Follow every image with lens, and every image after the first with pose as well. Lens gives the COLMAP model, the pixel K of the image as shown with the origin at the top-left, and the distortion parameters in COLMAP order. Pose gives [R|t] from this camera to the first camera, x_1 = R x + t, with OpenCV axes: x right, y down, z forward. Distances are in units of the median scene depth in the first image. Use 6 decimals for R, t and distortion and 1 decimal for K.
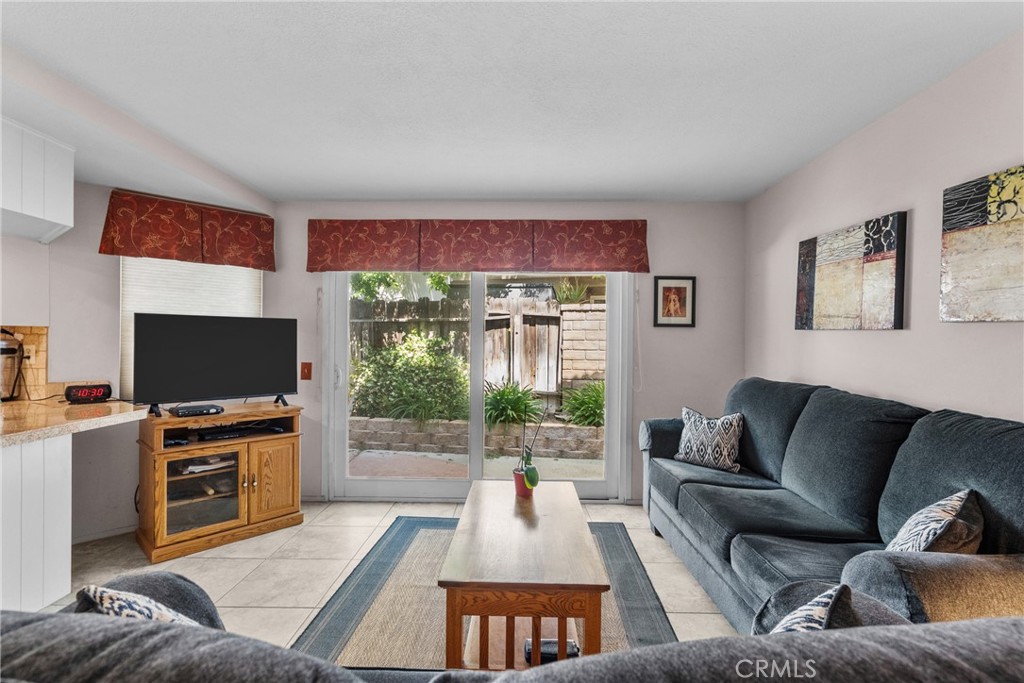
lens RADIAL K [[464.7, 0, 508.3], [0, 464.7, 346.2], [0, 0, 1]] dist [-0.007561, 0.001379]
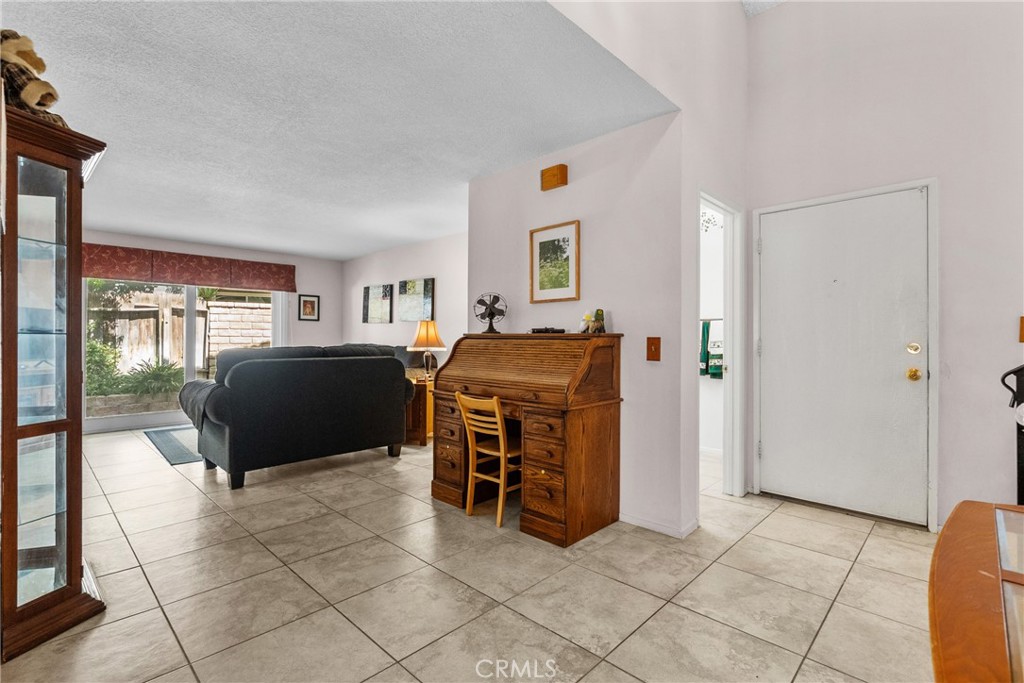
lens RADIAL K [[473.8, 0, 512.0], [0, 473.8, 341.5], [0, 0, 1]] dist [-0.001631, 0.001035]
pose [[0.685724, -0.006900, 0.727829, -0.534726], [0.007396, 0.999969, 0.002511, 0.050460], [-0.727824, 0.003661, 0.685754, -1.044489]]
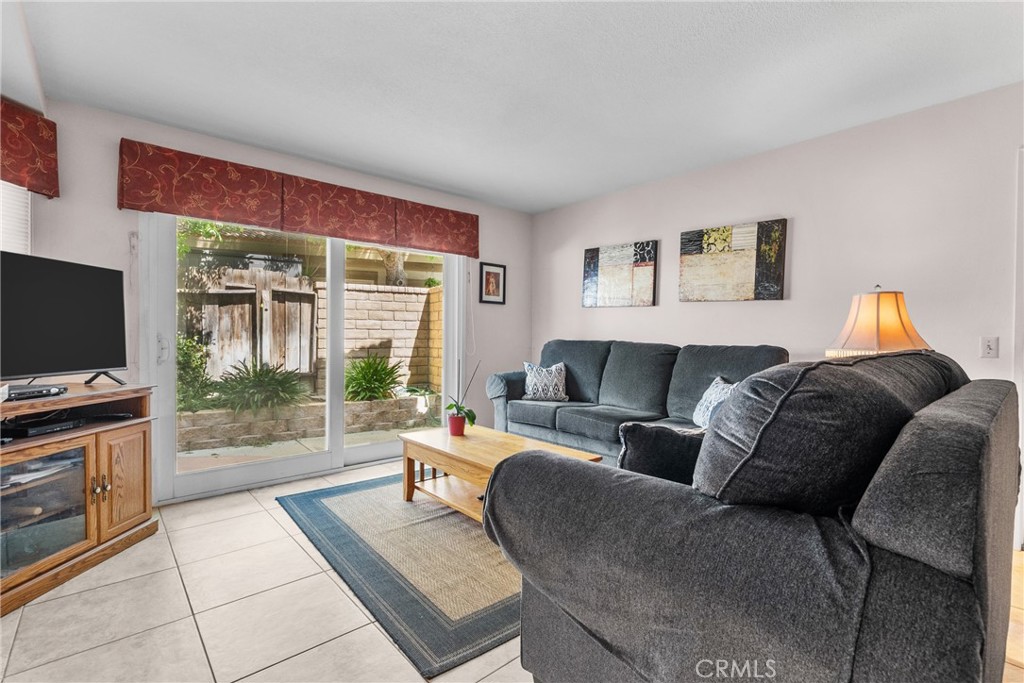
lens RADIAL K [[464.7, 0, 508.3], [0, 464.7, 346.2], [0, 0, 1]] dist [-0.007561, 0.001379]
pose [[0.742662, -0.017057, 0.669450, -0.476395], [0.002520, 0.999740, 0.022676, 0.047169], [-0.669662, -0.015154, 0.742511, 0.023333]]
